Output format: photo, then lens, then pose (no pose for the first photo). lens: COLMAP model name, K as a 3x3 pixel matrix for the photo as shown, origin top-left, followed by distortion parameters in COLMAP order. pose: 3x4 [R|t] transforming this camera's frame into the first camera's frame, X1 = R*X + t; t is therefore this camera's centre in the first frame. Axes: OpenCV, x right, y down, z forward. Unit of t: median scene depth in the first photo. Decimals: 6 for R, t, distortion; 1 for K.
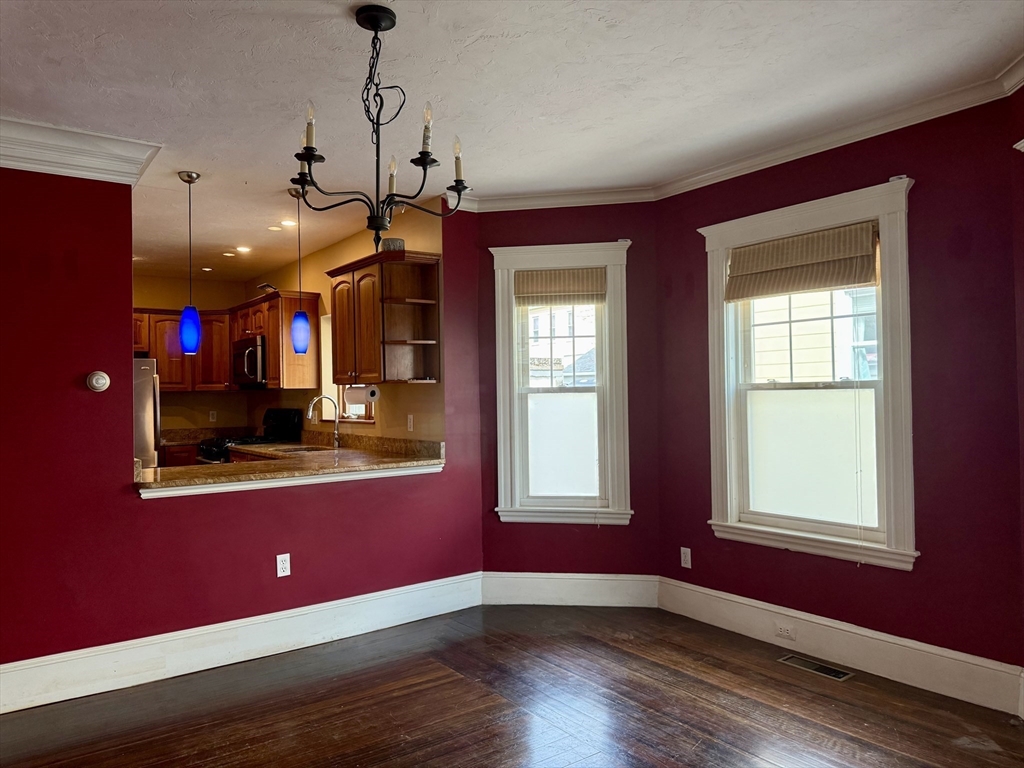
lens RADIAL K [[723.7, 0, 512.0], [0, 723.7, 384.0], [0, 0, 1]] dist [0.136477, -0.231446]
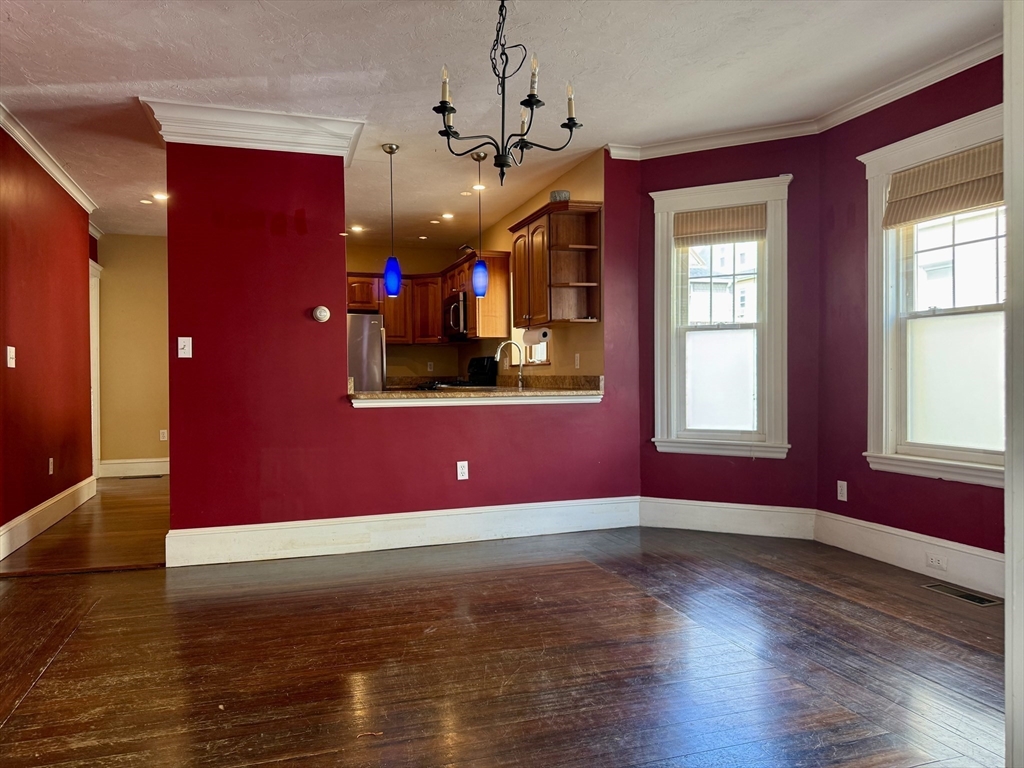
lens RADIAL K [[723.7, 0, 512.0], [0, 723.7, 384.0], [0, 0, 1]] dist [0.136477, -0.231446]
pose [[0.952623, 0.011653, -0.303931, 0.108396], [-0.002112, 0.999495, 0.031704, 0.058591], [0.304147, -0.029560, 0.952166, -0.085257]]
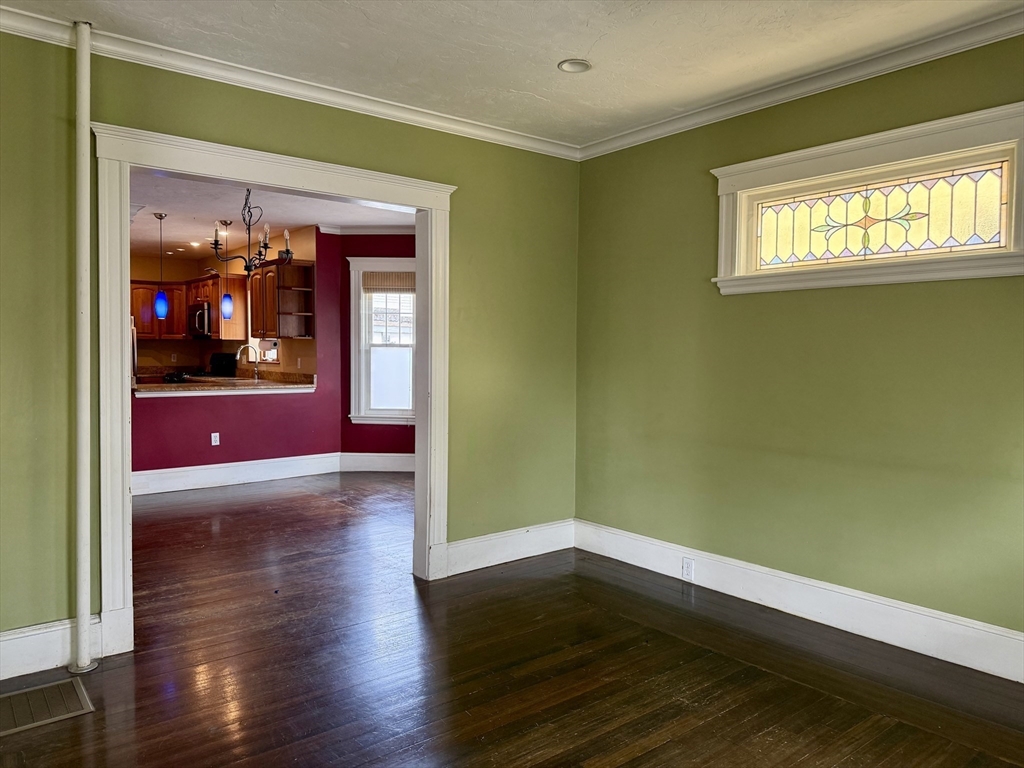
lens RADIAL K [[723.7, 0, 512.0], [0, 723.7, 384.0], [0, 0, 1]] dist [0.136477, -0.231446]
pose [[0.998712, 0.023113, 0.045160, 0.283098], [-0.025818, 0.997849, 0.060258, -0.011568], [-0.043670, -0.061346, 0.997161, -0.701485]]
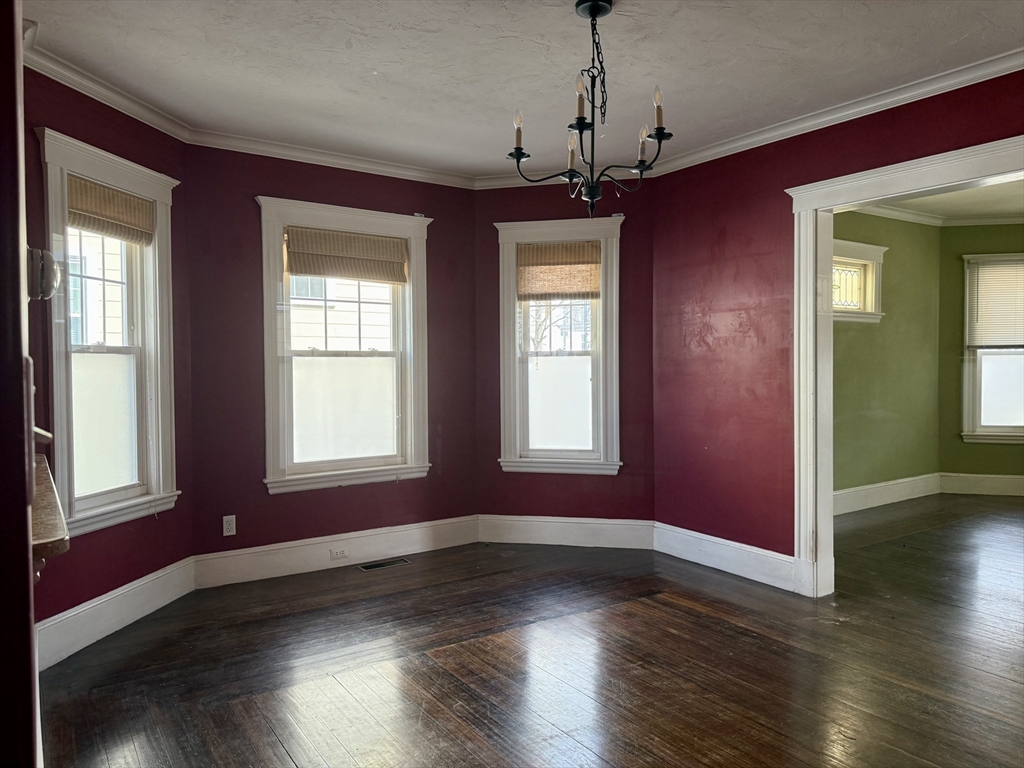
lens RADIAL K [[724.4, 0, 496.6], [0, 724.4, 383.6], [0, 0, 1]] dist [0.130379, -0.159416]
pose [[0.039288, -0.013327, 0.999139, -0.704619], [-0.016556, 0.999765, 0.013987, 0.026878], [-0.999091, -0.017092, 0.039058, 0.585992]]
